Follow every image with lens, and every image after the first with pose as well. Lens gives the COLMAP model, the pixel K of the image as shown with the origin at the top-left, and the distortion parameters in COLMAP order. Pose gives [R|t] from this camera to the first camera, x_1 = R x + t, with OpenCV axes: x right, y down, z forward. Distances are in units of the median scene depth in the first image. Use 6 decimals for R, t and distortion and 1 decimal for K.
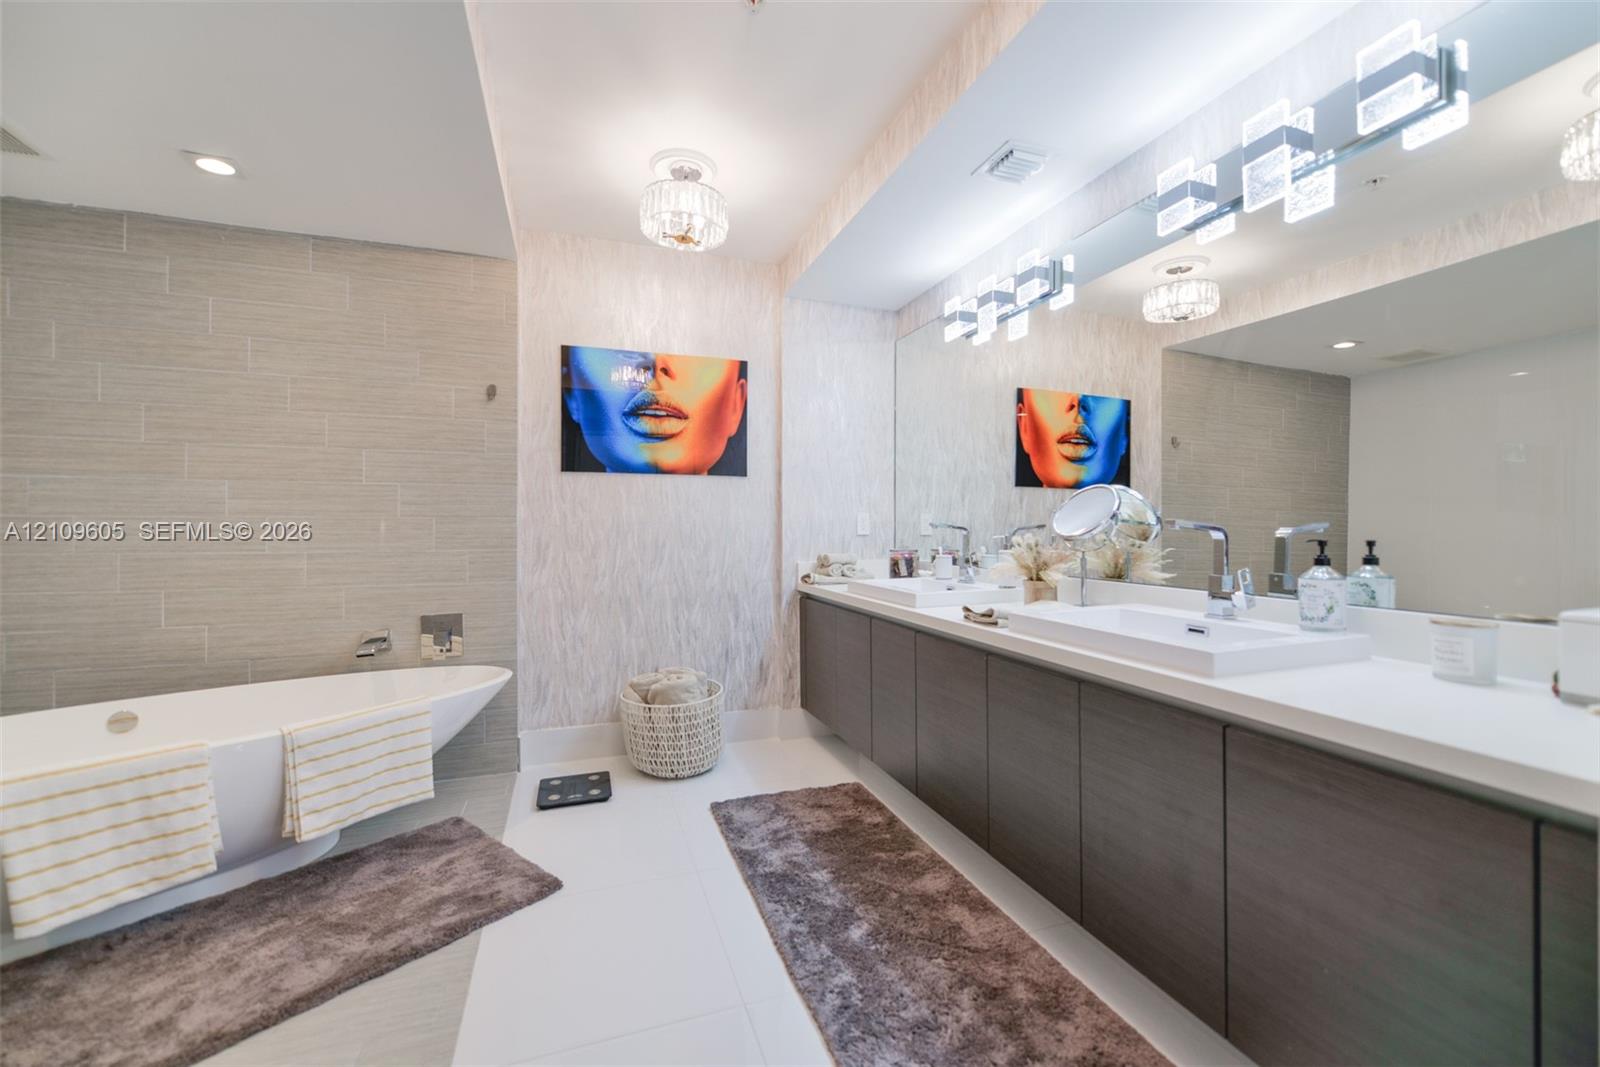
lens RADIAL K [[639.5, 0, 803.6], [0, 639.5, 526.5], [0, 0, 1]] dist [0.002225, -0.002602]
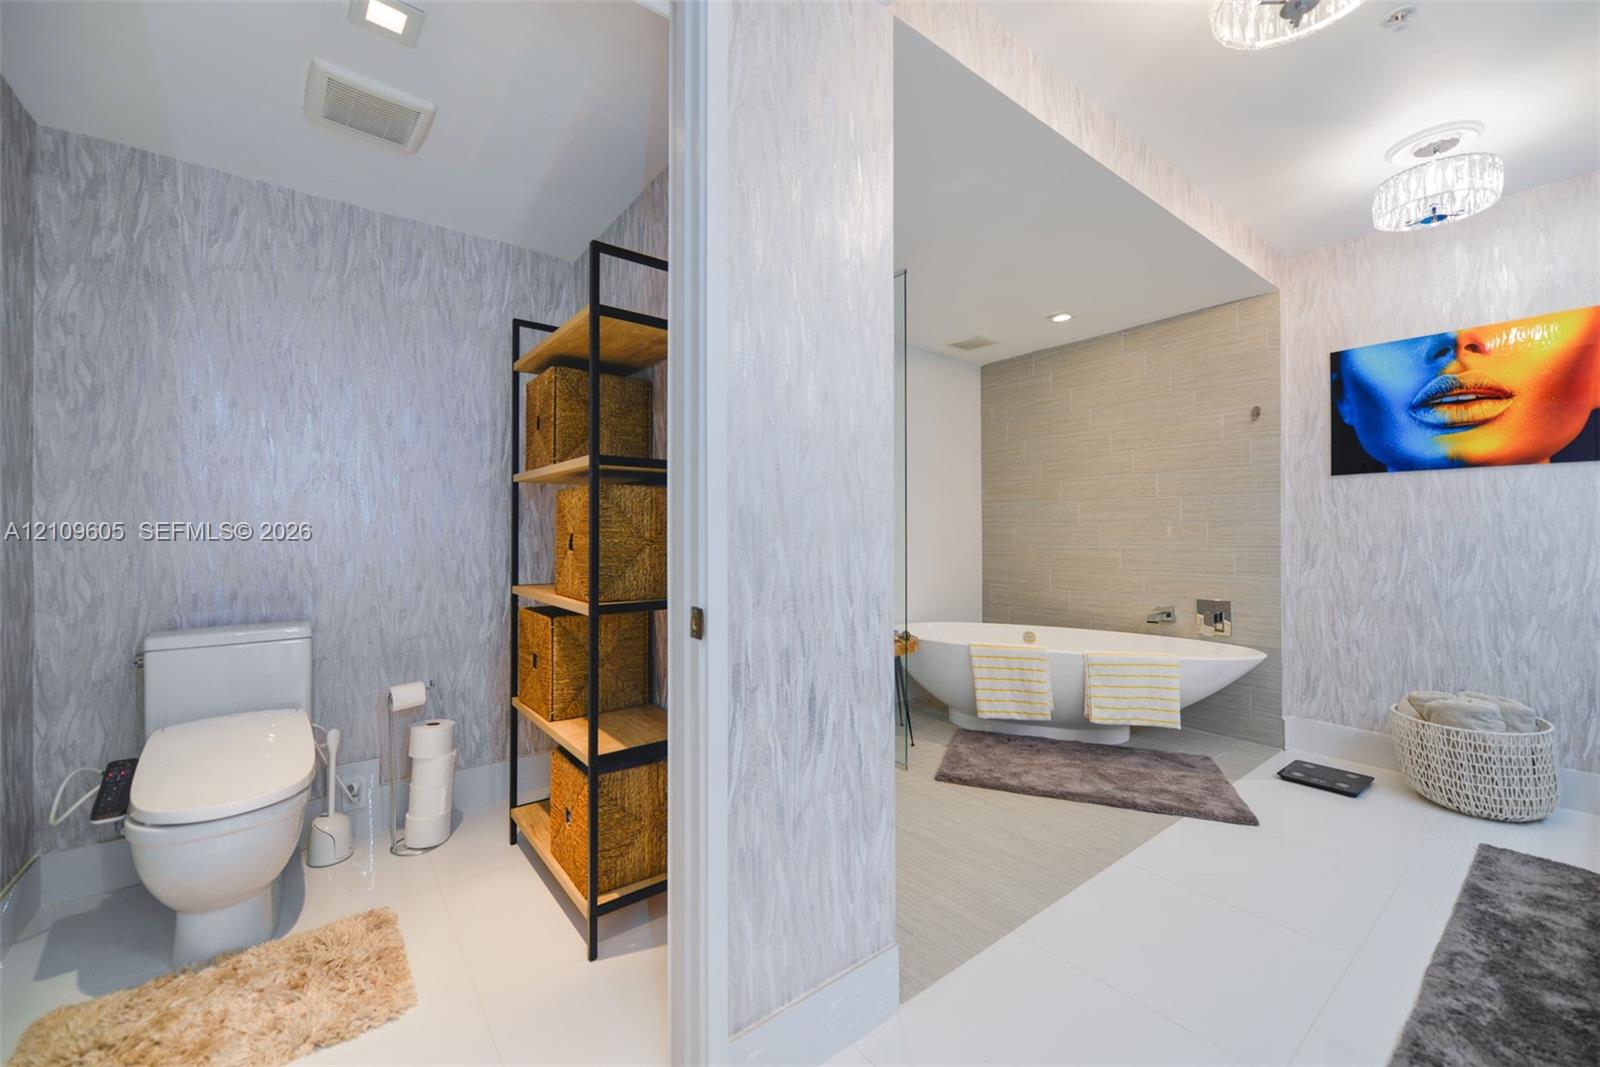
lens RADIAL K [[633.0, 0, 800.4], [0, 633.0, 529.4], [0, 0, 1]] dist [0.002027, -0.003007]
pose [[0.312059, -0.002629, -0.950059, 0.362475], [0.003137, 0.999994, -0.001736, -0.000112], [0.950058, -0.002438, 0.312065, -0.147779]]
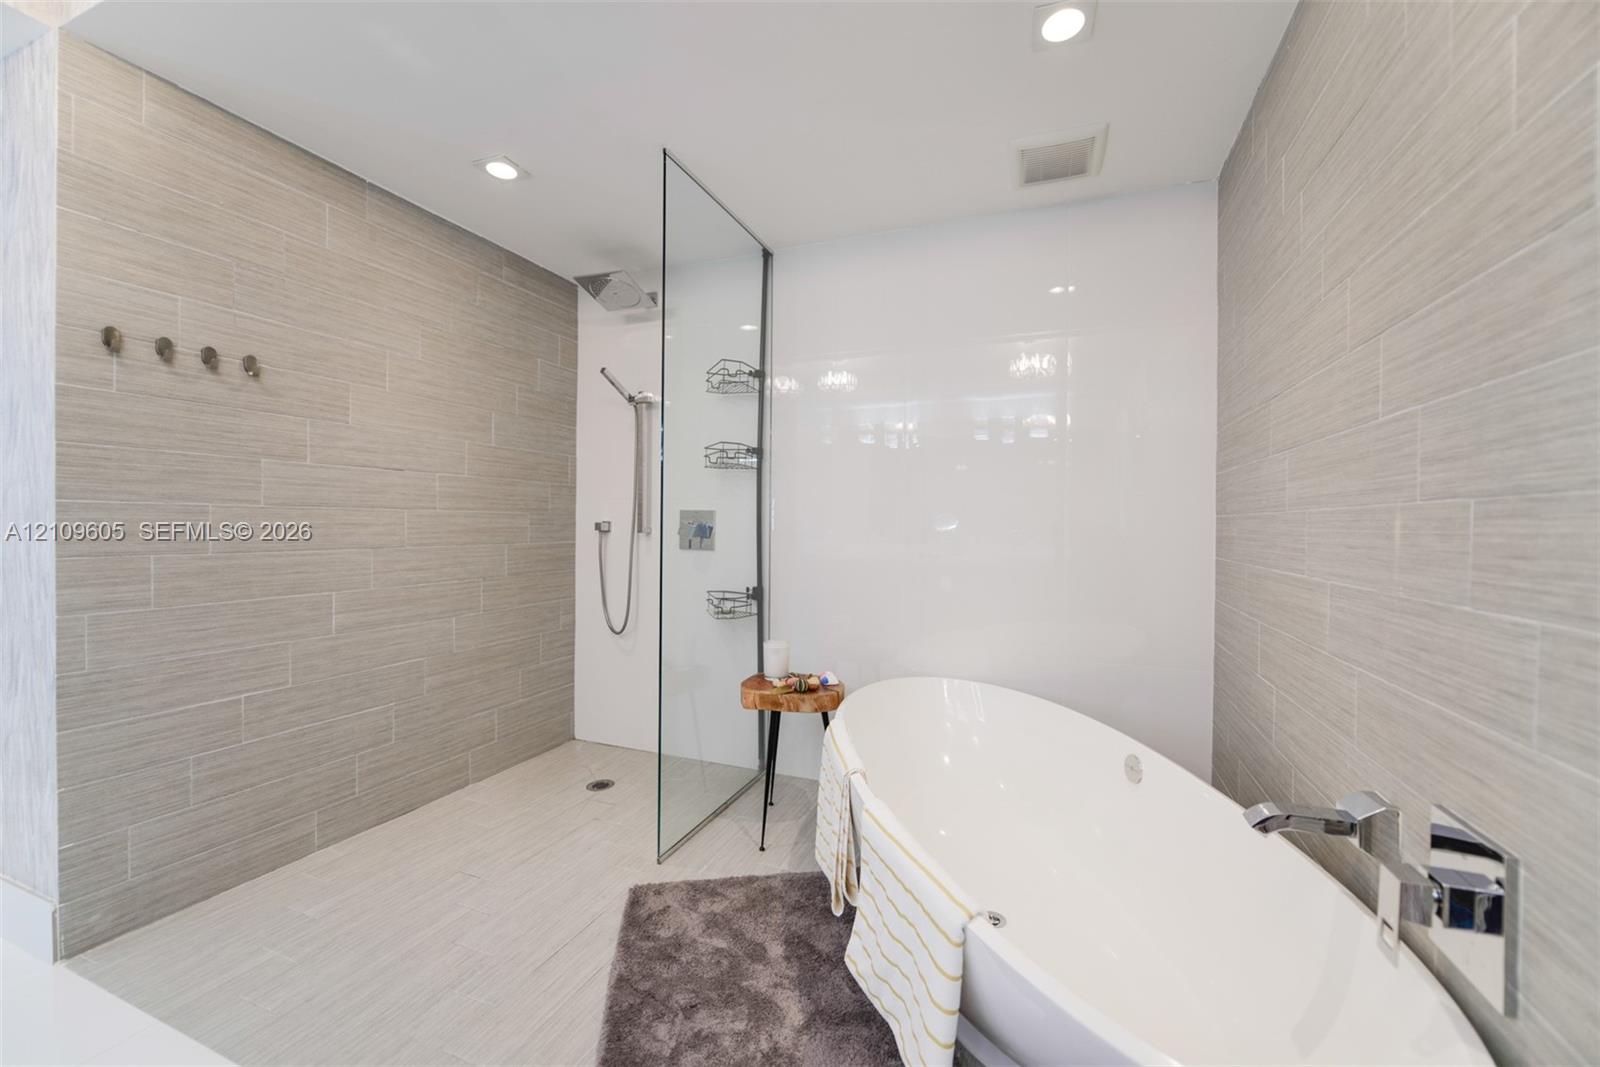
lens RADIAL K [[633.0, 0, 800.4], [0, 633.0, 529.4], [0, 0, 1]] dist [0.002027, -0.003007]
pose [[-0.662943, -0.002916, -0.748664, -0.152487], [-0.010886, 0.999924, 0.005744, 0.002051], [0.748591, 0.011958, -0.662925, 0.991701]]
